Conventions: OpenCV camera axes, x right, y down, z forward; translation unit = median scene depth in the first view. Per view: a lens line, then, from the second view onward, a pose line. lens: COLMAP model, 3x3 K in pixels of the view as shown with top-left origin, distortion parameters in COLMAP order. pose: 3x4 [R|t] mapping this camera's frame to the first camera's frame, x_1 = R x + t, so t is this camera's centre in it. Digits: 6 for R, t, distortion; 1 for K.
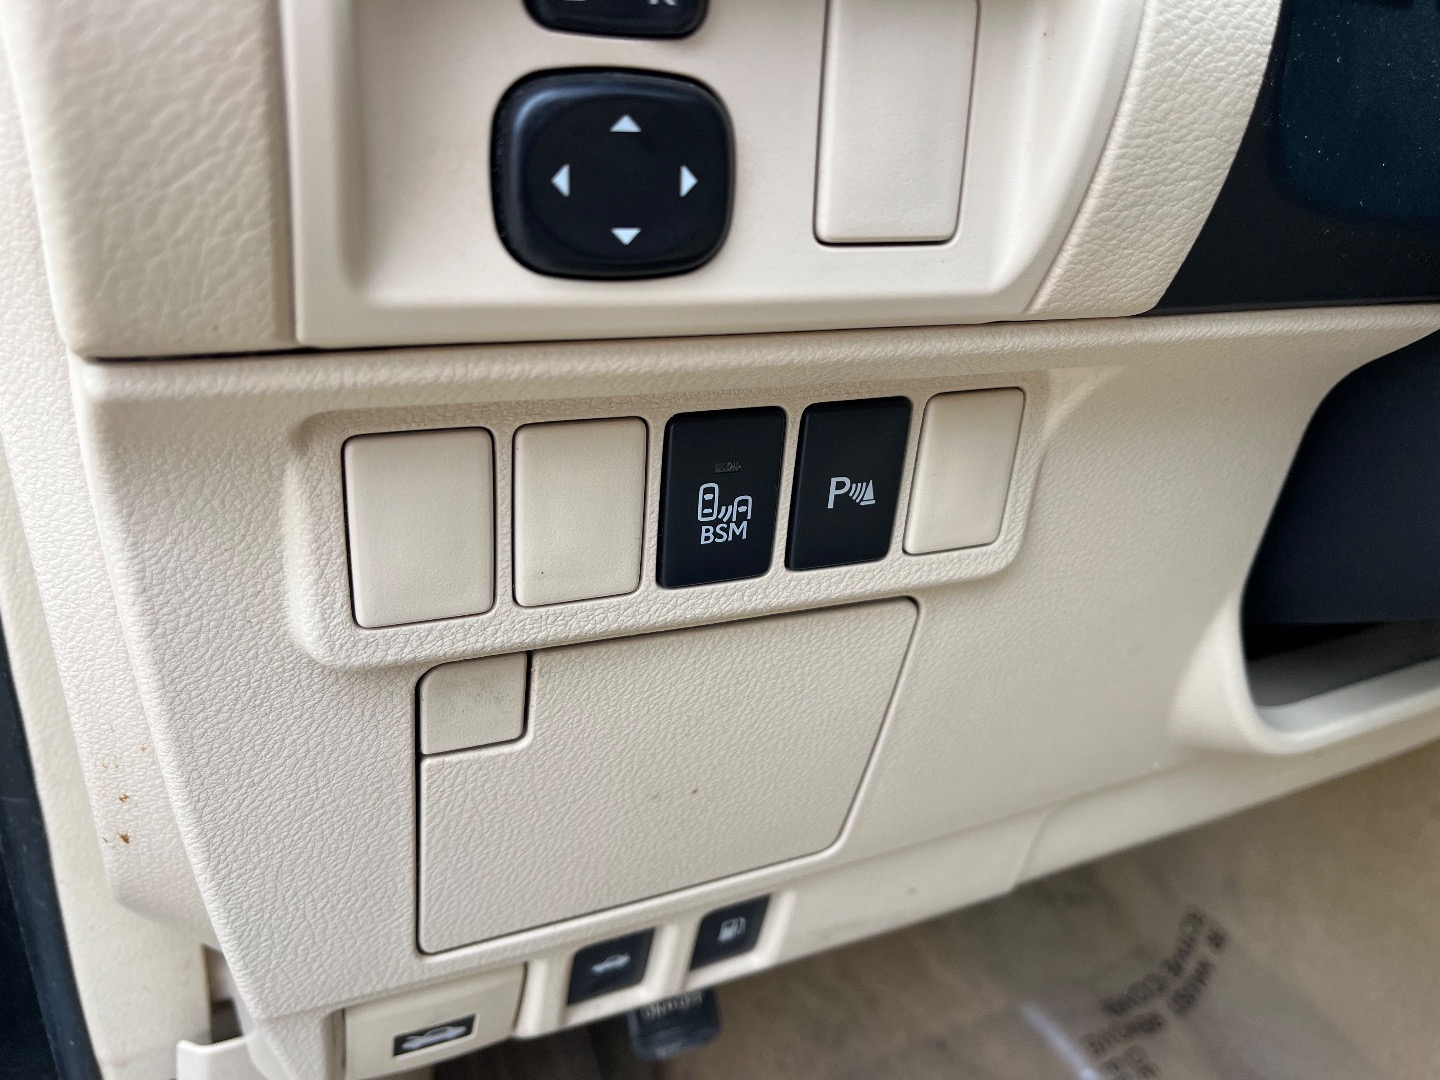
lens RADIAL K [[1105.7, 0, 724.5], [0, 1105.7, 519.1], [0, 0, 1]] dist [0.086373, -0.113878]
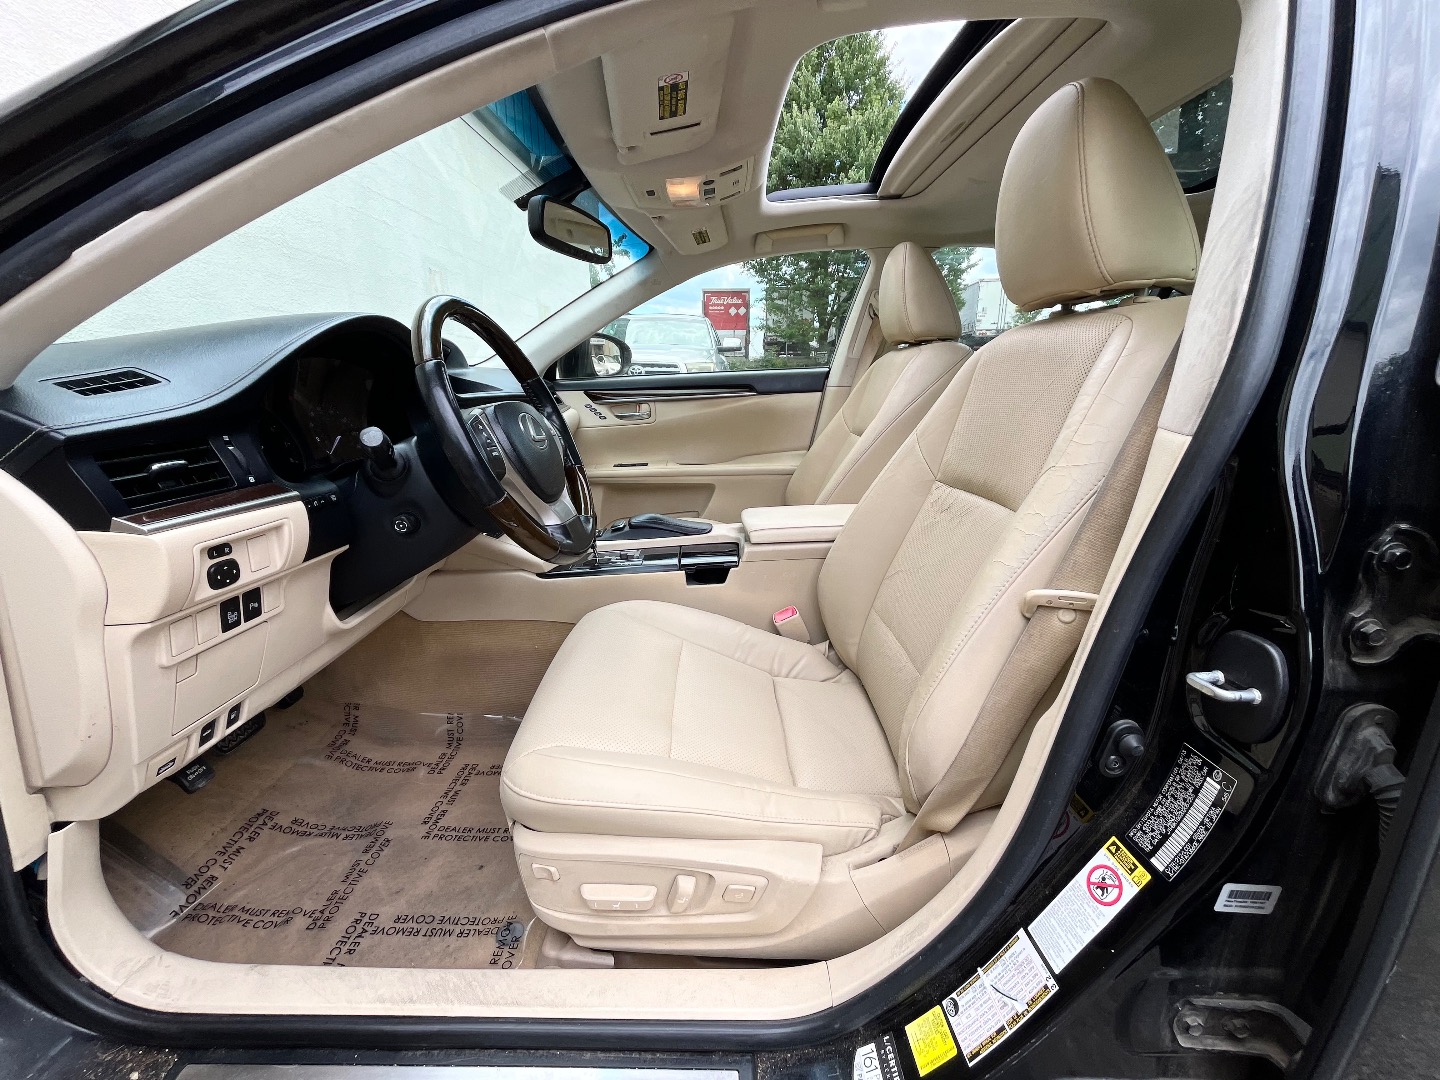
lens RADIAL K [[574.7, 0, 720.0], [0, 574.7, 540.0], [0, 0, 1]] dist [0.000035, 0.000029]
pose [[0.450834, -0.254791, 0.855471, -1.137114], [0.262830, 0.953798, 0.145565, -0.132551], [-0.853035, 0.159218, 0.496972, -2.341367]]
